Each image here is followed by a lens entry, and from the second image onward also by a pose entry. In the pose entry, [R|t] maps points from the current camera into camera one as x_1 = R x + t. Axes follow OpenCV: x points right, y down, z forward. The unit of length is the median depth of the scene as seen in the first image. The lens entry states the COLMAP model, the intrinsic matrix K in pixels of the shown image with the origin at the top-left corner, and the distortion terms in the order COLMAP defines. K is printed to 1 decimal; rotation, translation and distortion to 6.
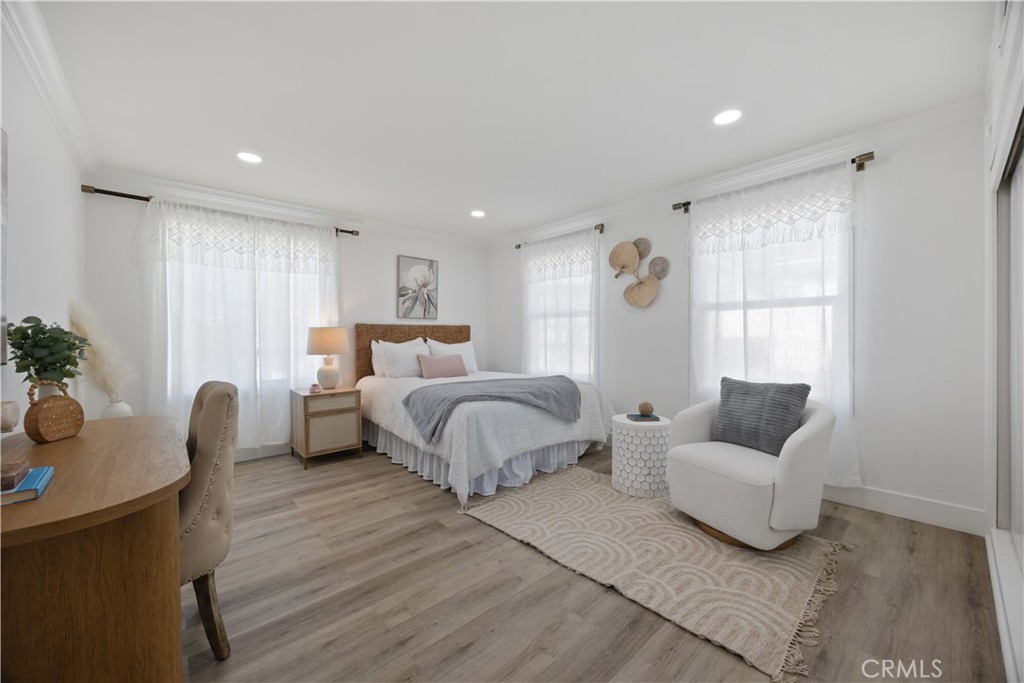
lens RADIAL K [[384.9, 0, 512.0], [0, 384.9, 341.5], [0, 0, 1]] dist [-0.017916, 0.000107]
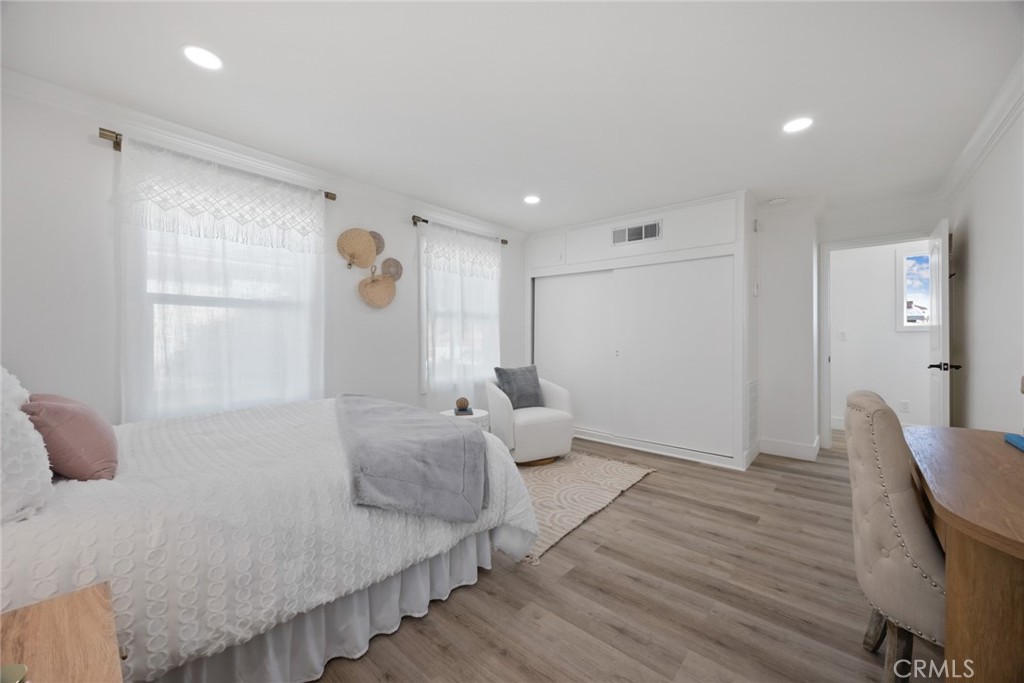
lens RADIAL K [[394.0, 0, 512.0], [0, 394.0, 341.5], [0, 0, 1]] dist [0.000668, 0.000060]
pose [[-0.122254, -0.009897, 0.992450, -1.061976], [0.010037, 0.999887, 0.011208, -0.022905], [-0.992448, 0.011331, -0.122141, 1.302812]]
